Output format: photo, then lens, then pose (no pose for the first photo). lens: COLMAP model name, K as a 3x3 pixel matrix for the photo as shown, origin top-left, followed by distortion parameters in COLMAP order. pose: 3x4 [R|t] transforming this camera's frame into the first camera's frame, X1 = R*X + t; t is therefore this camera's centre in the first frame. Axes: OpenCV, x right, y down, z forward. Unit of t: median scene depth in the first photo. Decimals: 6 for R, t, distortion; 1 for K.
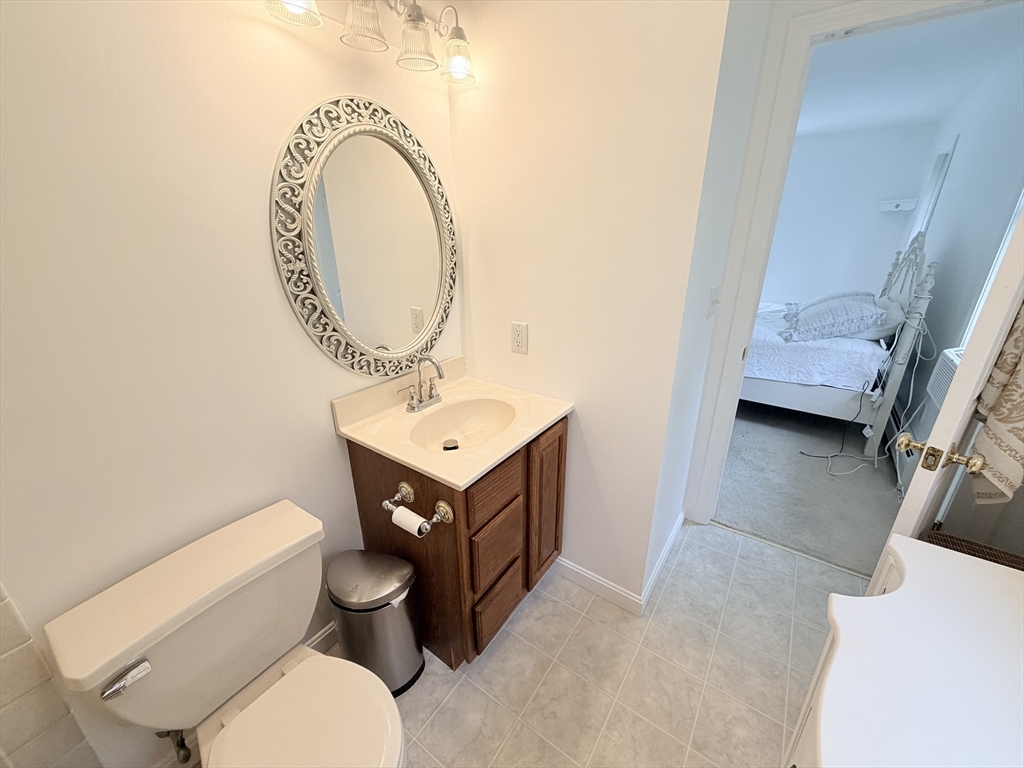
lens RADIAL K [[405.8, 0, 515.6], [0, 405.8, 382.7], [0, 0, 1]] dist [0.001287, -0.000772]
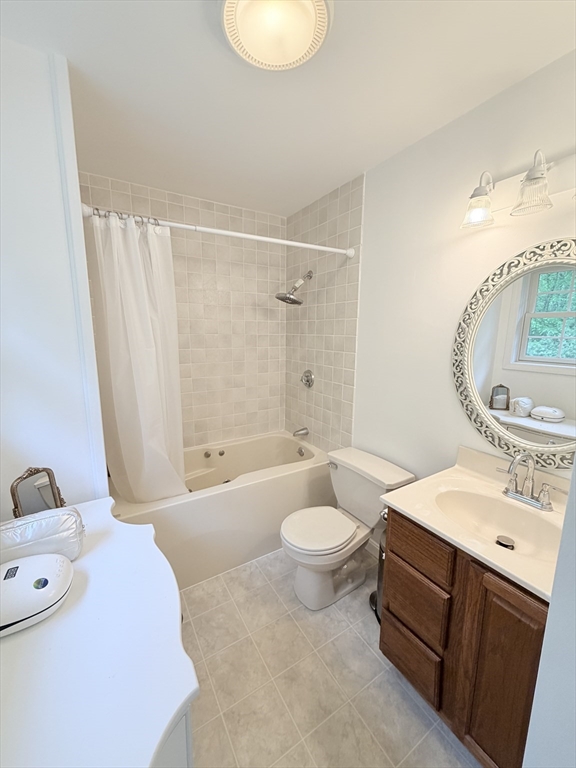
lens RADIAL K [[304.4, 0, 286.0], [0, 304.4, 383.6], [0, 0, 1]] dist [0.001287, -0.000772]
pose [[-0.396847, 0.159180, -0.903977, 0.845452], [-0.331634, 0.893455, 0.302915, -0.309112], [0.855880, 0.420000, -0.301775, 0.743659]]
